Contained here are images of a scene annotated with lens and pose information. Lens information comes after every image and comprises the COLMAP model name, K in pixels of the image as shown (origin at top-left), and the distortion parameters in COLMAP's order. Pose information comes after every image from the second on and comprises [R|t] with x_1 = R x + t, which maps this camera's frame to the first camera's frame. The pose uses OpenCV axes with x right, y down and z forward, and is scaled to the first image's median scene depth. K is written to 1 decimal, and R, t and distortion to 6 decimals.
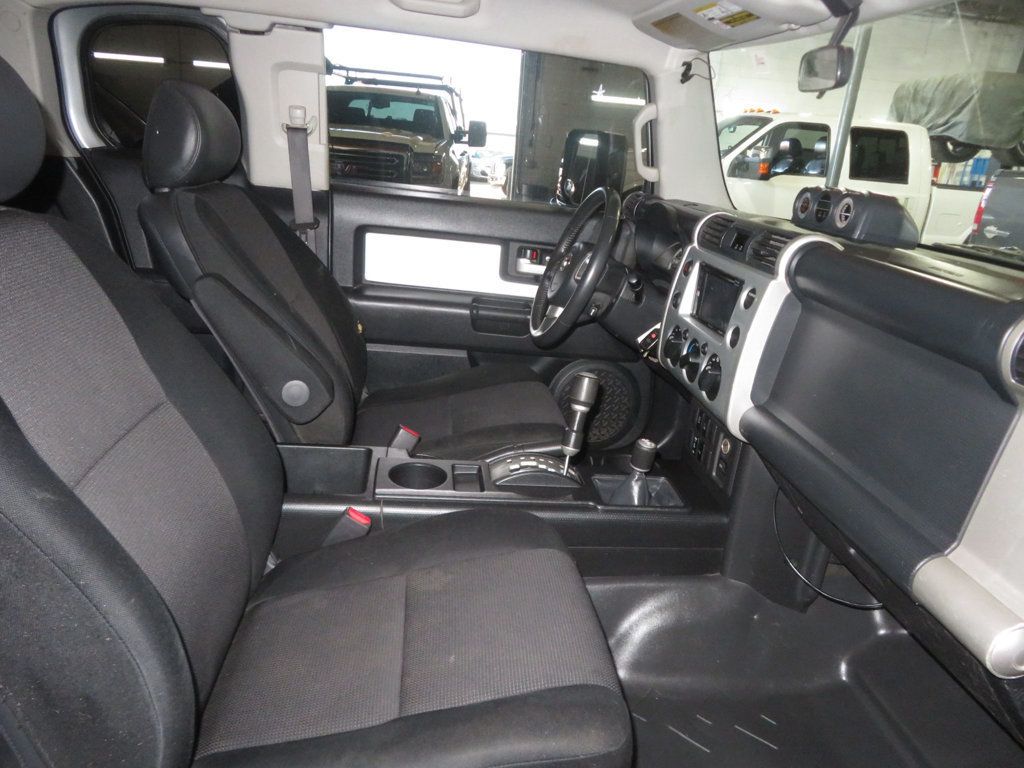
lens RADIAL K [[724.1, 0, 504.6], [0, 724.1, 384.2], [0, 0, 1]] dist [-0.008278, 0.006069]
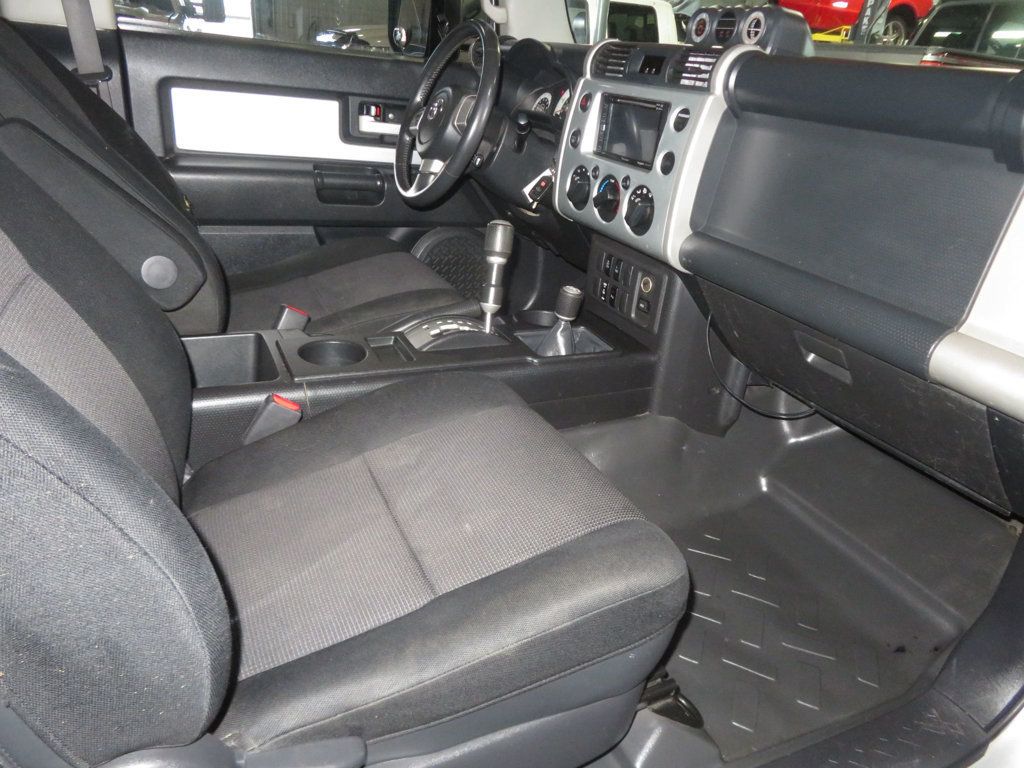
lens RADIAL K [[724.1, 0, 505.8], [0, 724.1, 387.5], [0, 0, 1]] dist [-0.008278, 0.006069]
pose [[0.947374, -0.137477, 0.289107, -0.161797], [0.095213, 0.983230, 0.155545, 0.046409], [-0.305642, -0.119832, 0.944576, 0.099283]]
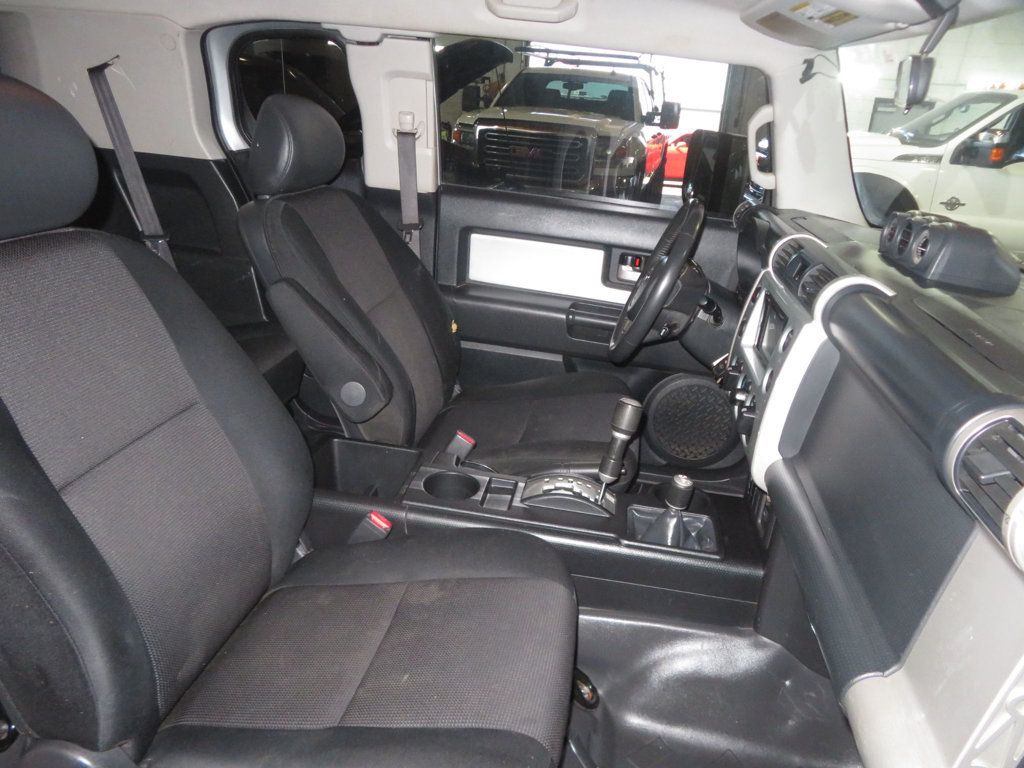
lens RADIAL K [[724.1, 0, 505.4], [0, 724.1, 385.3], [0, 0, 1]] dist [-0.008278, 0.006069]
pose [[0.964818, 0.084175, -0.249081, 0.178374], [-0.077076, 0.996296, 0.038136, -0.054307], [0.251369, -0.017596, 0.967731, 0.026964]]
